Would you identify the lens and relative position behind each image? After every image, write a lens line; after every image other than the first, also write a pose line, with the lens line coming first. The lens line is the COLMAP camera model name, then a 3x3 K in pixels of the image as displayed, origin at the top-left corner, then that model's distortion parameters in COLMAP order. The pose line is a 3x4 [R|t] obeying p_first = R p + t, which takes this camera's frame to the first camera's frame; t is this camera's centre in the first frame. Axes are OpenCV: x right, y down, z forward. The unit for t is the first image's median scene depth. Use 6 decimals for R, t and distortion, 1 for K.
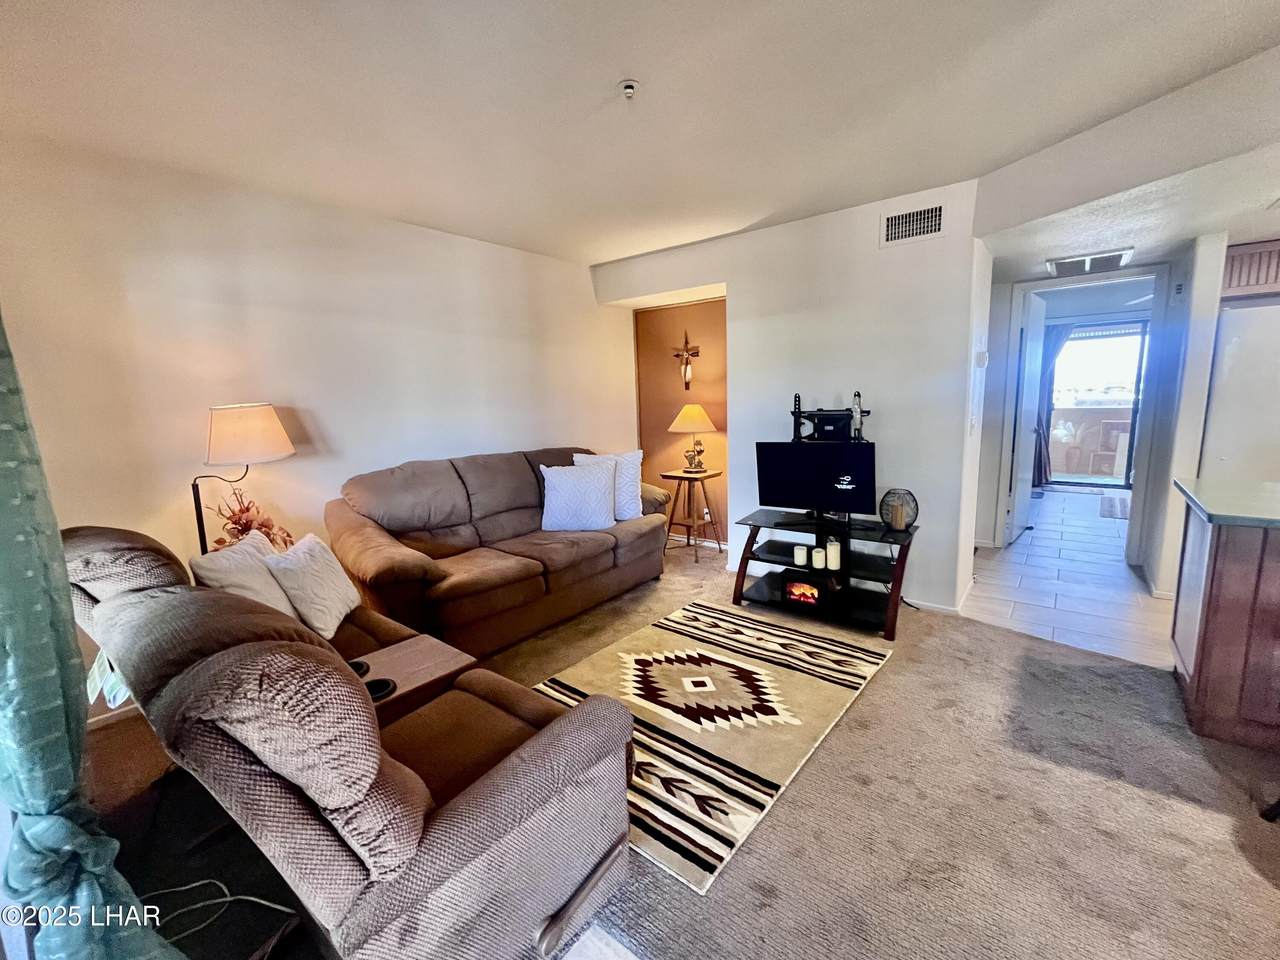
lens RADIAL K [[540.3, 0, 635.2], [0, 540.3, 478.3], [0, 0, 1]] dist [0.000026, -0.000425]
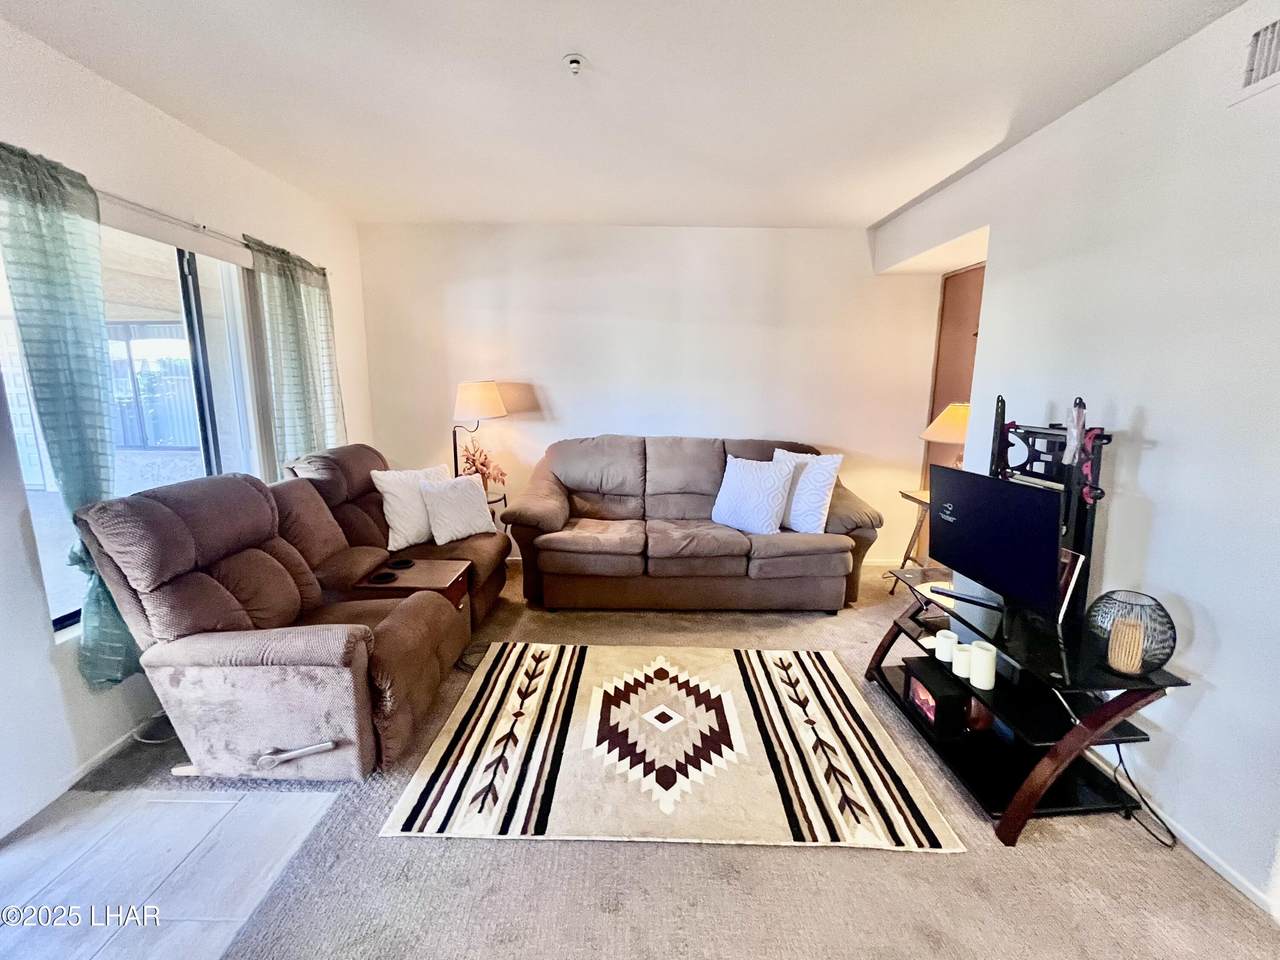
lens RADIAL K [[540.3, 0, 636.8], [0, 540.3, 477.5], [0, 0, 1]] dist [0.000026, -0.000425]
pose [[0.630295, 0.170630, -0.757373, 0.554940], [-0.145251, 0.984240, 0.100862, -0.070127], [0.762647, 0.046436, 0.645146, 0.305562]]
